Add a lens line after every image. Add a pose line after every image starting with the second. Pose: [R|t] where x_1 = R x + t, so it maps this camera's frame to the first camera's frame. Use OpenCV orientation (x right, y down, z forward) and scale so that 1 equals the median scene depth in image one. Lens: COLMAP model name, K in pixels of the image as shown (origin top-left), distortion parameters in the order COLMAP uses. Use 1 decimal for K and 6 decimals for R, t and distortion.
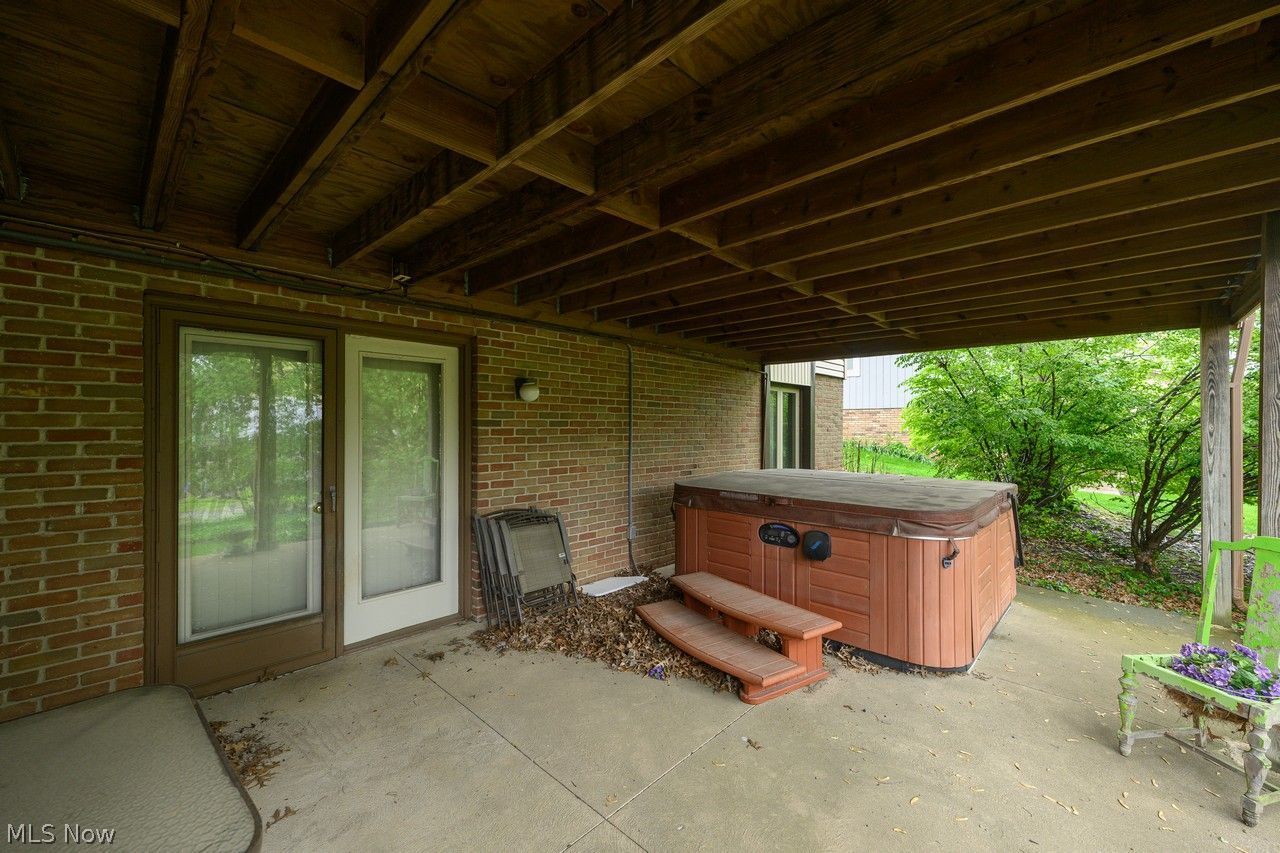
lens RADIAL K [[507.5, 0, 633.2], [0, 507.5, 428.1], [0, 0, 1]] dist [0.001394, 0.000637]
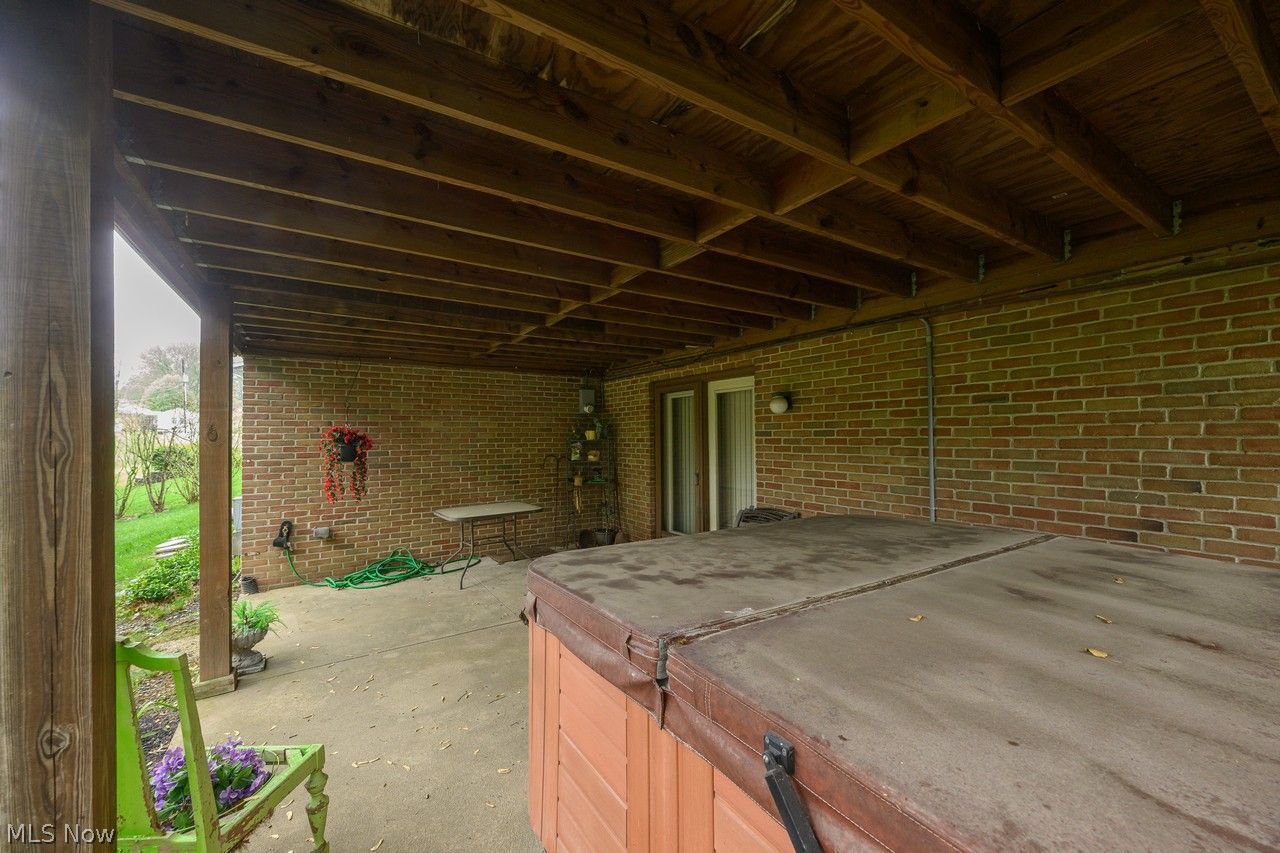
lens RADIAL K [[507.5, 0, 635.3], [0, 507.5, 430.0], [0, 0, 1]] dist [0.001394, 0.000637]
pose [[-0.237824, -0.010143, -0.971255, 0.894837], [0.004160, 0.999926, -0.011461, -0.005629], [0.971299, -0.006766, -0.237764, 0.917403]]
